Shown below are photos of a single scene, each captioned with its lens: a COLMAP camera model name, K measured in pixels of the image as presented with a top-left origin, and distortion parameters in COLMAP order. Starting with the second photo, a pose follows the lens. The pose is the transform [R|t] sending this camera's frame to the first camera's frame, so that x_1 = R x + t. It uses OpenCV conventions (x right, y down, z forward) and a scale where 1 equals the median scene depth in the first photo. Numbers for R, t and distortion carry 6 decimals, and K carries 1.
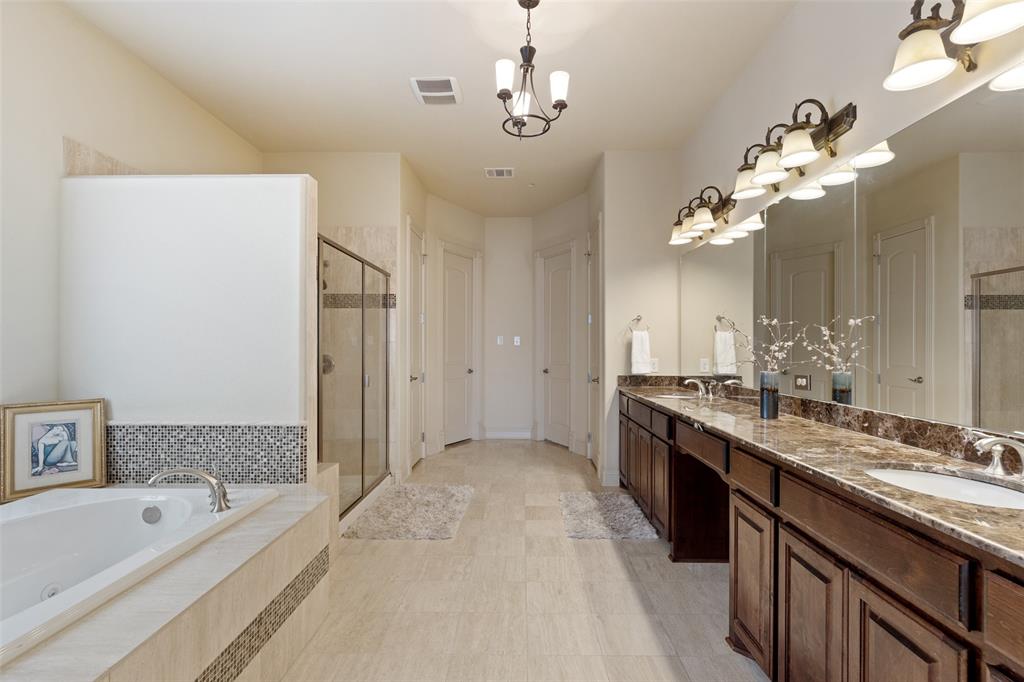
lens RADIAL K [[485.8, 0, 519.2], [0, 485.8, 345.6], [0, 0, 1]] dist [0.003870, -0.000083]
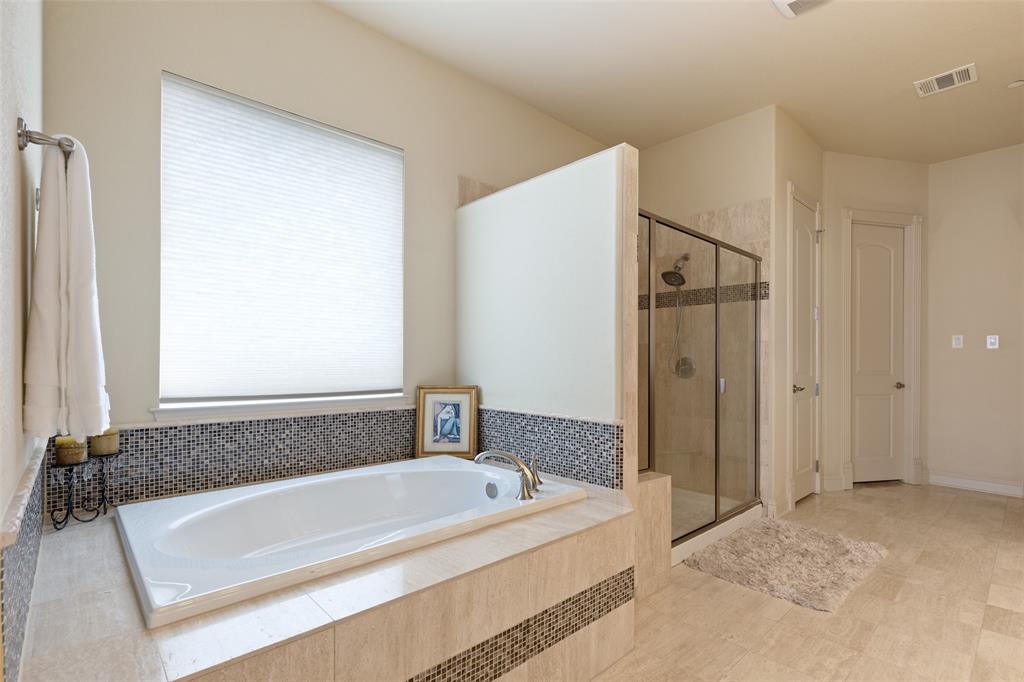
lens RADIAL K [[485.8, 0, 519.5], [0, 485.8, 360.5], [0, 0, 1]] dist [0.003870, -0.000083]
pose [[0.690365, 0.002076, -0.723458, 0.060488], [-0.003978, 0.999992, -0.000926, 0.036903], [0.723450, 0.003517, 0.690367, 0.195359]]
